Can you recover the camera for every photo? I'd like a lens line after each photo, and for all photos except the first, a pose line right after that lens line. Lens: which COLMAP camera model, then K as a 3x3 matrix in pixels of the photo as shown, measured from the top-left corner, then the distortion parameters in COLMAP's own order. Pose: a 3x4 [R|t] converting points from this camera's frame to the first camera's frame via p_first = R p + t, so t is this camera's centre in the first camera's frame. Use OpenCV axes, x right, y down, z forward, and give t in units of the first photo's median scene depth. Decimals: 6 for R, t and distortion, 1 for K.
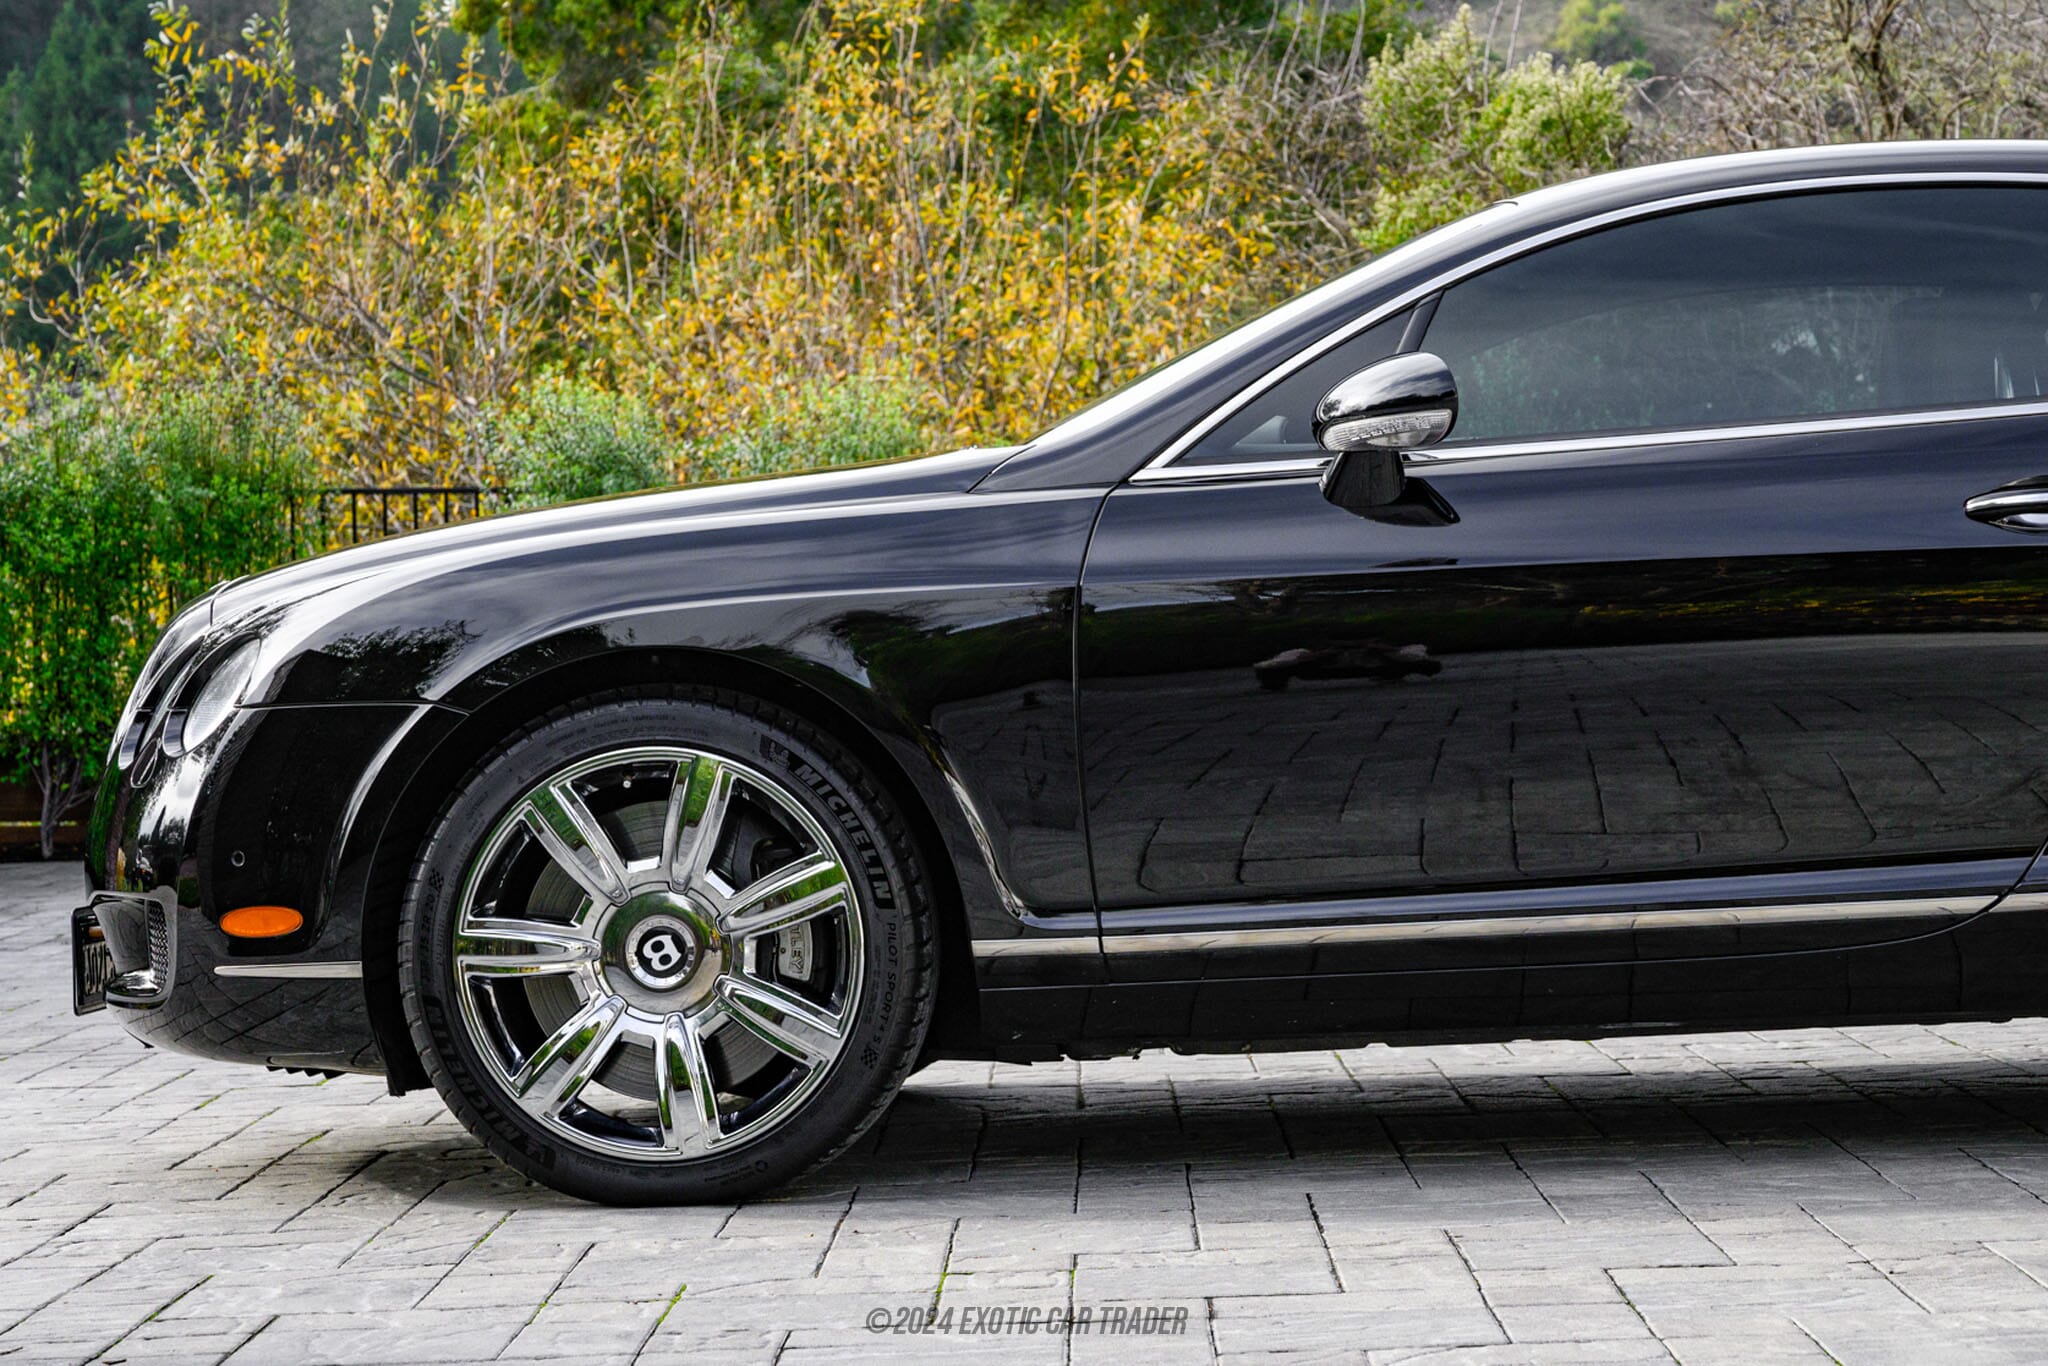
lens RADIAL K [[3735.5, 0, 1024.0], [0, 3735.5, 683.0], [0, 0, 1]] dist [0.015396, 0.130439]
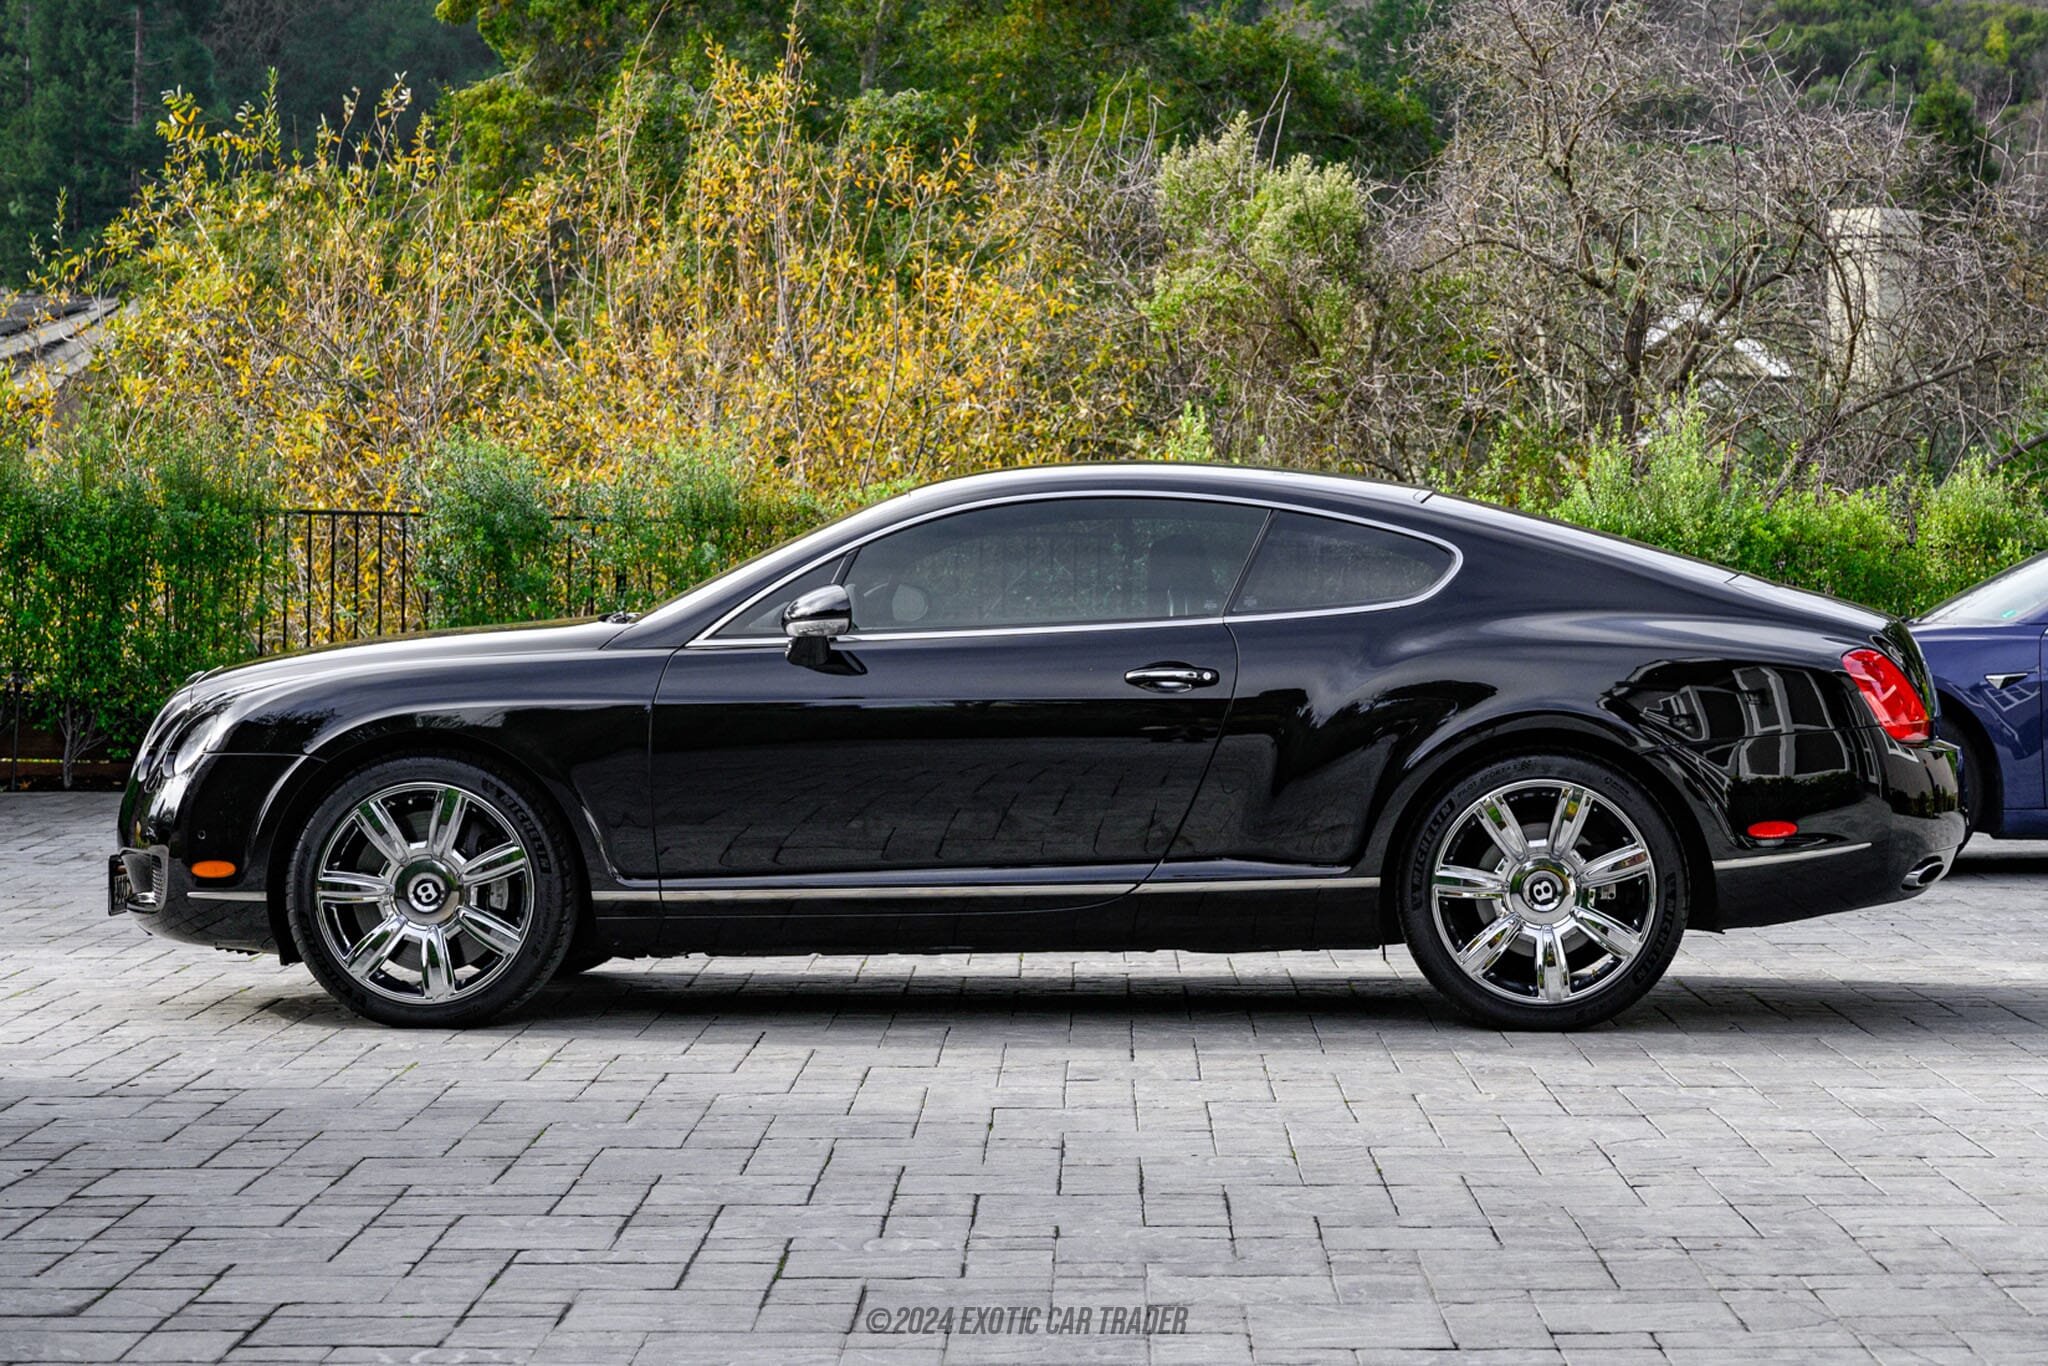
lens RADIAL K [[4219.5, 0, 1027.8], [0, 4219.5, 588.8], [0, 0, 1]] dist [0.025523, 0.003453]
pose [[0.999336, 0.029517, -0.021373, 0.238946], [-0.029343, 0.999534, 0.008389, -0.103918], [0.021611, -0.007756, 0.999736, -1.078209]]
